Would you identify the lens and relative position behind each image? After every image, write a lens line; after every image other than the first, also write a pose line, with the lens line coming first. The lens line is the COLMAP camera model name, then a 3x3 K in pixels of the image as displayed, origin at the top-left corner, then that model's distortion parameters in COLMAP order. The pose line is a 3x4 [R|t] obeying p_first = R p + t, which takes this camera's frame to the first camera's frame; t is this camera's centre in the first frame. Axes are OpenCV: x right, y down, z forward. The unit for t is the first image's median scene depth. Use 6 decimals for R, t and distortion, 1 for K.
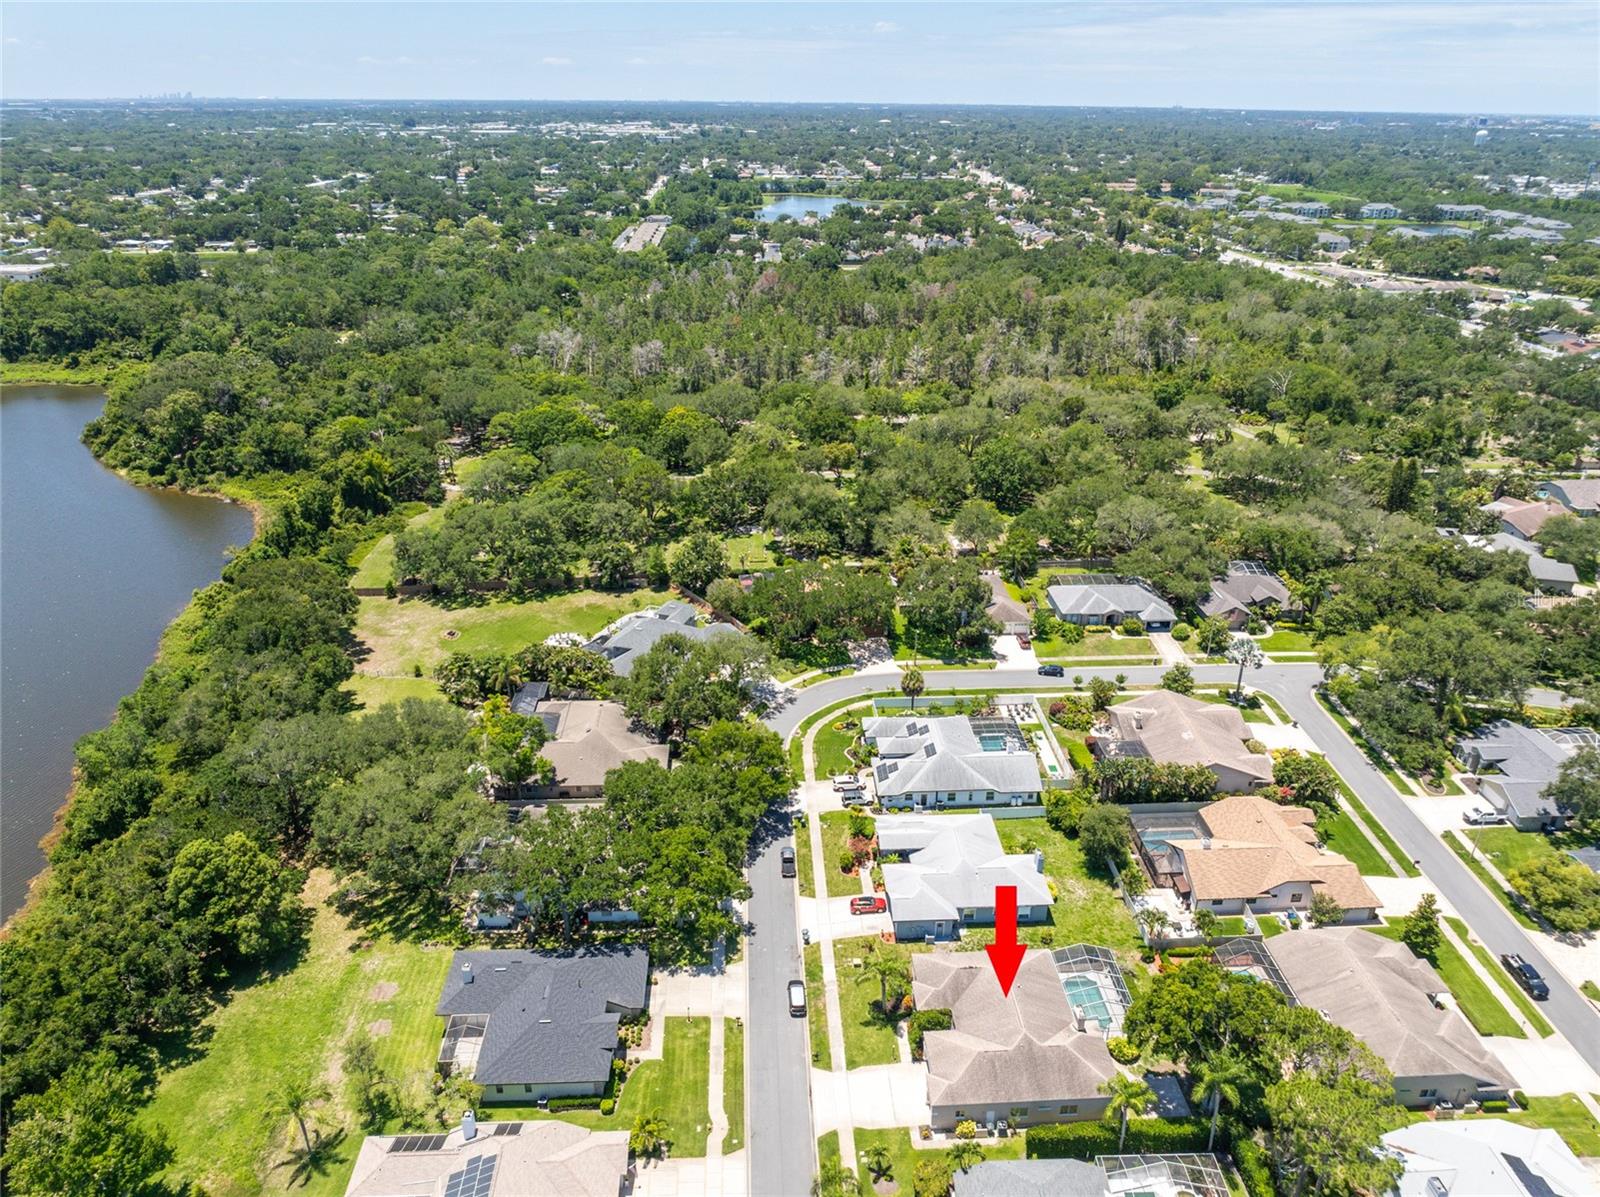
lens RADIAL K [[1123.5, 0, 808.9], [0, 1123.5, 592.6], [0, 0, 1]] dist [-0.031357, 0.016047]
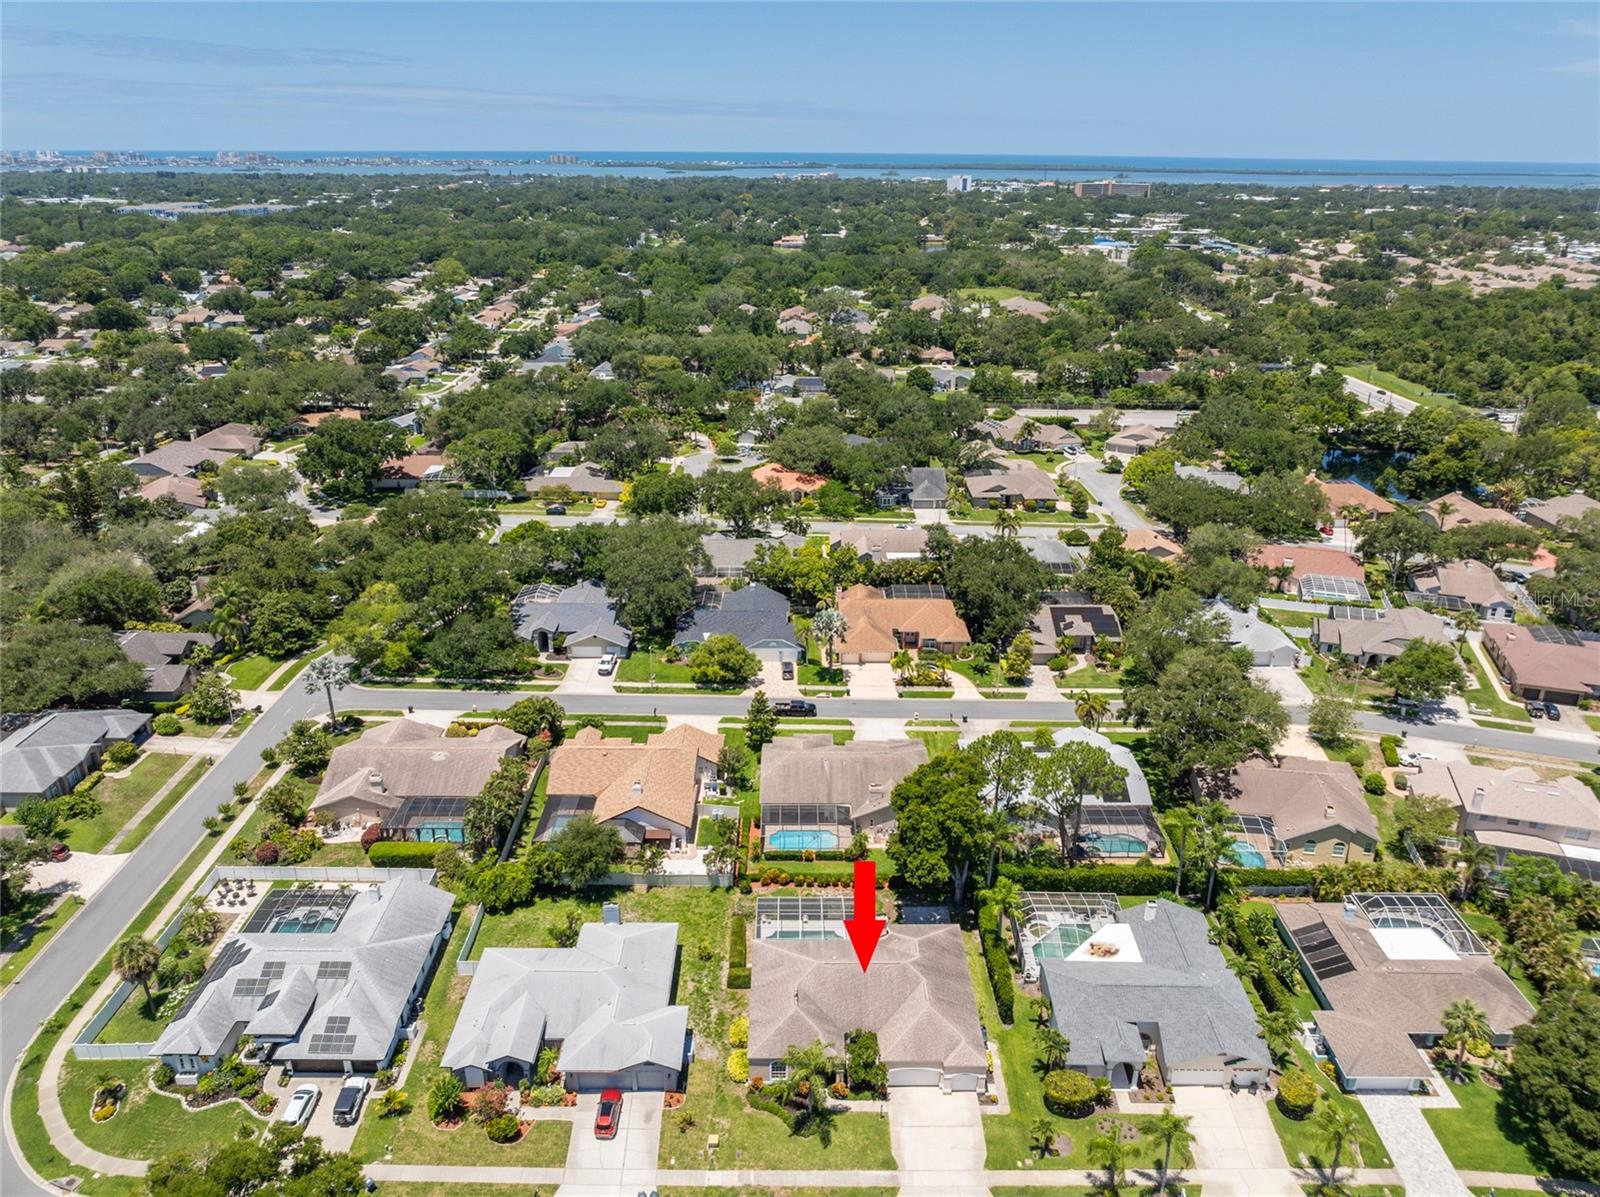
lens RADIAL K [[1123.5, 0, 808.9], [0, 1123.5, 592.6], [0, 0, 1]] dist [-0.031357, 0.016047]
pose [[0.048472, -0.378693, 0.924252, -0.419296], [0.398982, 0.855650, 0.329660, -0.159208], [-0.915677, 0.352781, 0.192567, 0.590419]]
